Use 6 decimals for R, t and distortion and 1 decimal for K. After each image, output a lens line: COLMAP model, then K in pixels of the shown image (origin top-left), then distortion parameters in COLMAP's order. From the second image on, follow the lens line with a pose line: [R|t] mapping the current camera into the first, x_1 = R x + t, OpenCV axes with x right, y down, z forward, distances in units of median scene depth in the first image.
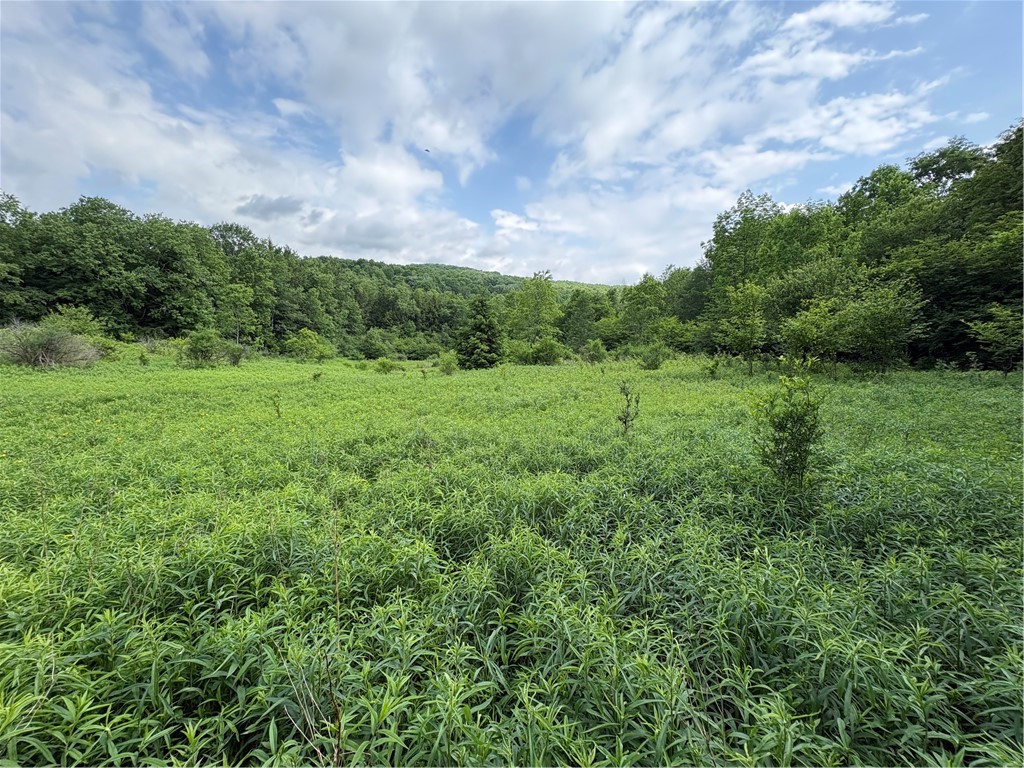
lens RADIAL K [[406.0, 0, 509.9], [0, 406.0, 382.0], [0, 0, 1]] dist [0.000130, -0.000154]
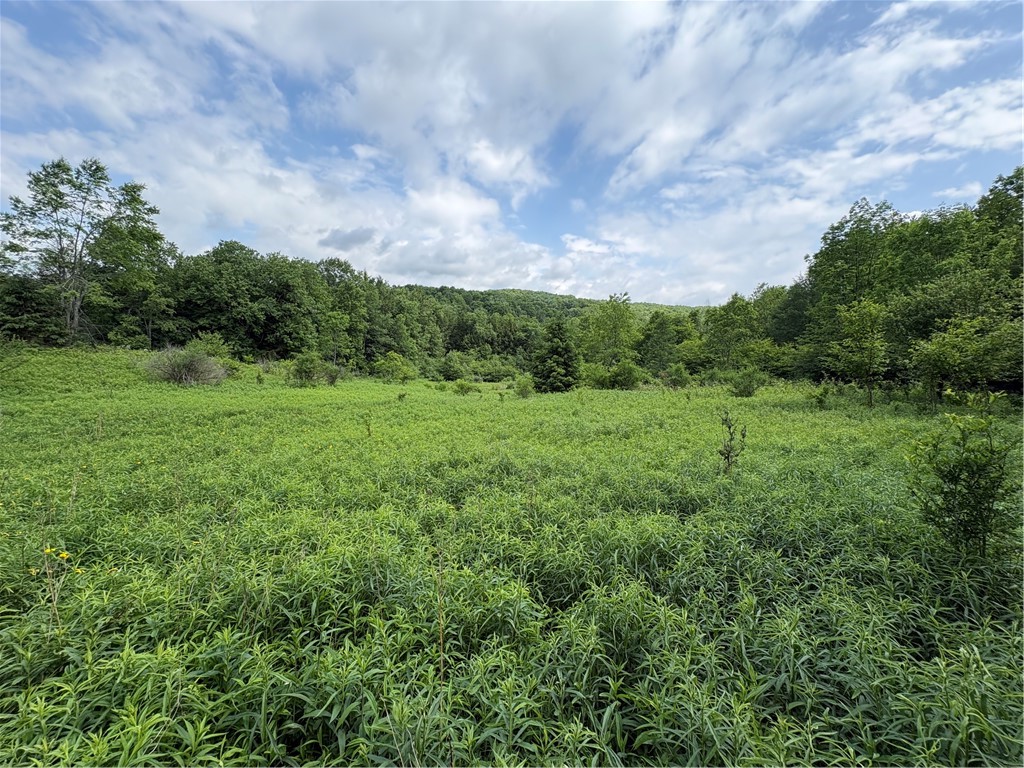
lens RADIAL K [[406.0, 0, 509.9], [0, 406.0, 382.0], [0, 0, 1]] dist [0.000130, -0.000154]
pose [[0.983824, 0.014247, -0.178572, -0.010715], [-0.024153, 0.998280, -0.053427, -0.002742], [0.177504, 0.056875, 0.982475, 0.007967]]
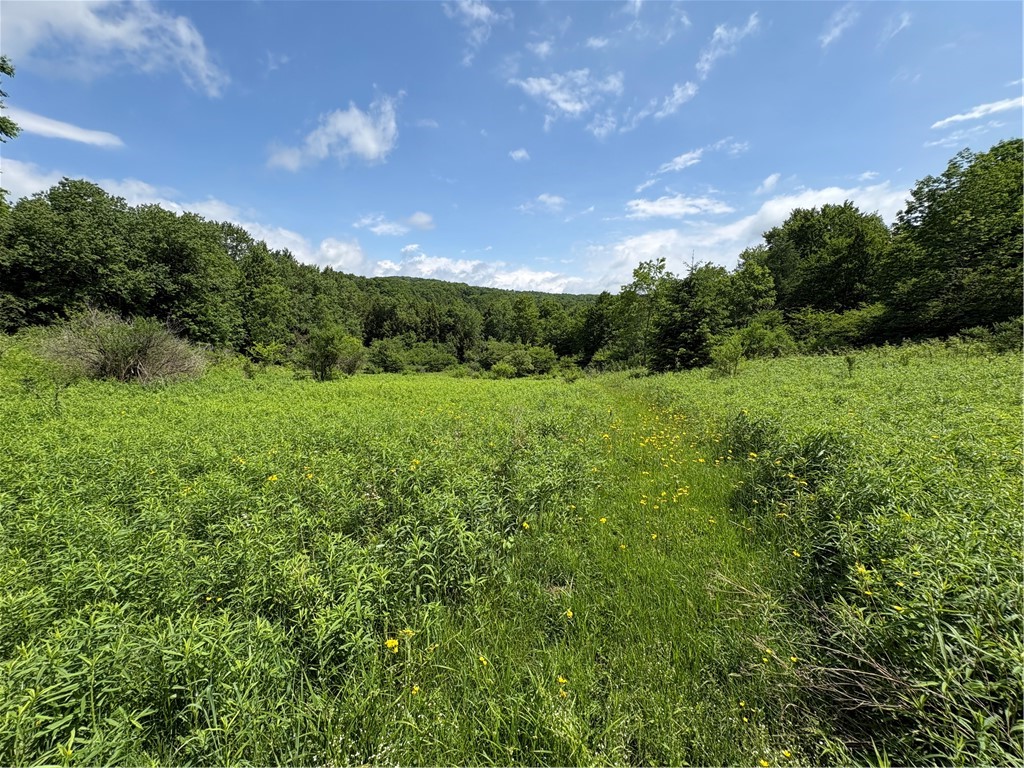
lens RADIAL K [[406.0, 0, 509.9], [0, 406.0, 382.0], [0, 0, 1]] dist [0.000130, -0.000154]
pose [[0.994781, -0.041894, 0.093037, -0.682488], [0.044511, 0.998664, -0.026236, 0.003856], [-0.091814, 0.030240, 0.995317, 0.341968]]
